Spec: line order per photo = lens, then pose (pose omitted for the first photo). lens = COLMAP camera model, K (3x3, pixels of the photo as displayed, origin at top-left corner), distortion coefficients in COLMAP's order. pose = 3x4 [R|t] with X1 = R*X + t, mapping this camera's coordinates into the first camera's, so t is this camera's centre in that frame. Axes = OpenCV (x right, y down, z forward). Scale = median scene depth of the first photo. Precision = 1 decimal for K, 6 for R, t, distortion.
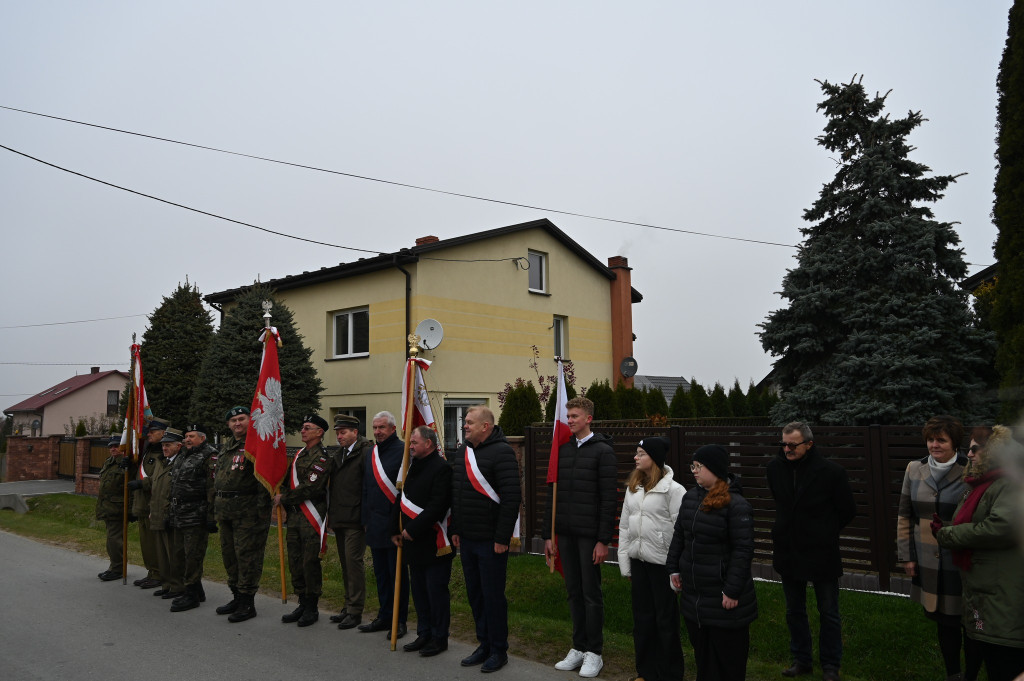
lens RADIAL K [[762.1, 0, 512.0], [0, 762.1, 340.5], [0, 0, 1]] dist [0.004373, -0.001530]
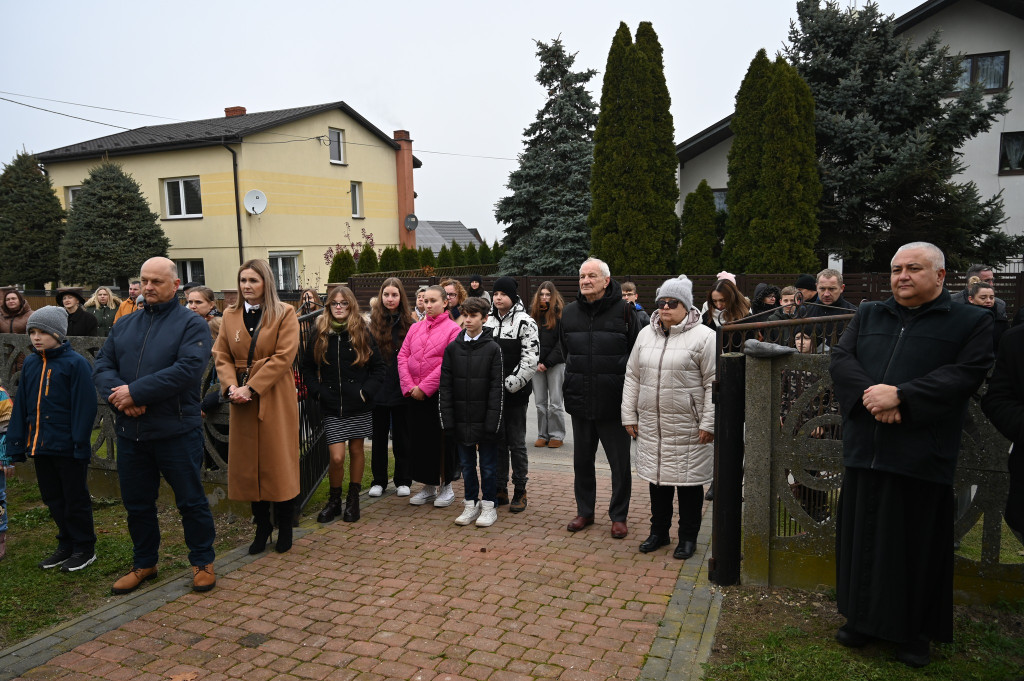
lens RADIAL K [[755.6, 0, 499.1], [0, 755.6, 340.2], [0, 0, 1]] dist [-0.005546, -0.001946]
pose [[0.965730, -0.040044, 0.256441, -0.043940], [-0.015531, 0.977341, 0.211100, -0.051181], [-0.259084, -0.207849, 0.943226, -0.325434]]
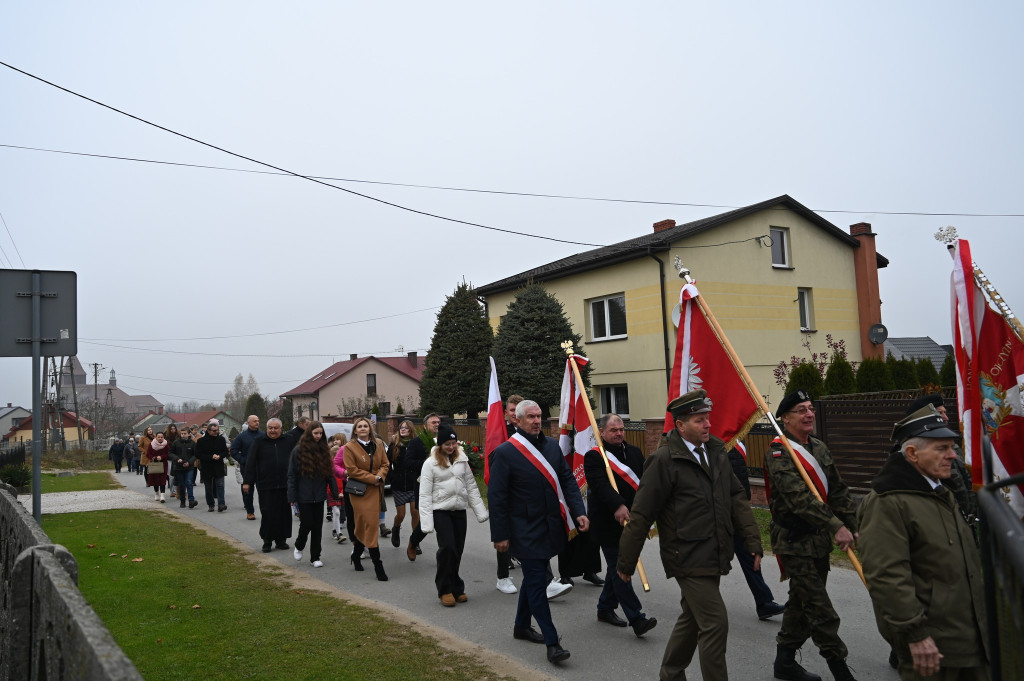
lens RADIAL K [[764.7, 0, 512.0], [0, 764.7, 340.5], [0, 0, 1]] dist [0.004380, 0.000431]
pose [[0.962424, -0.049630, -0.266976, -0.051714], [0.059759, 0.997764, 0.029945, -0.019089], [0.264893, -0.044773, 0.963238, -0.116005]]
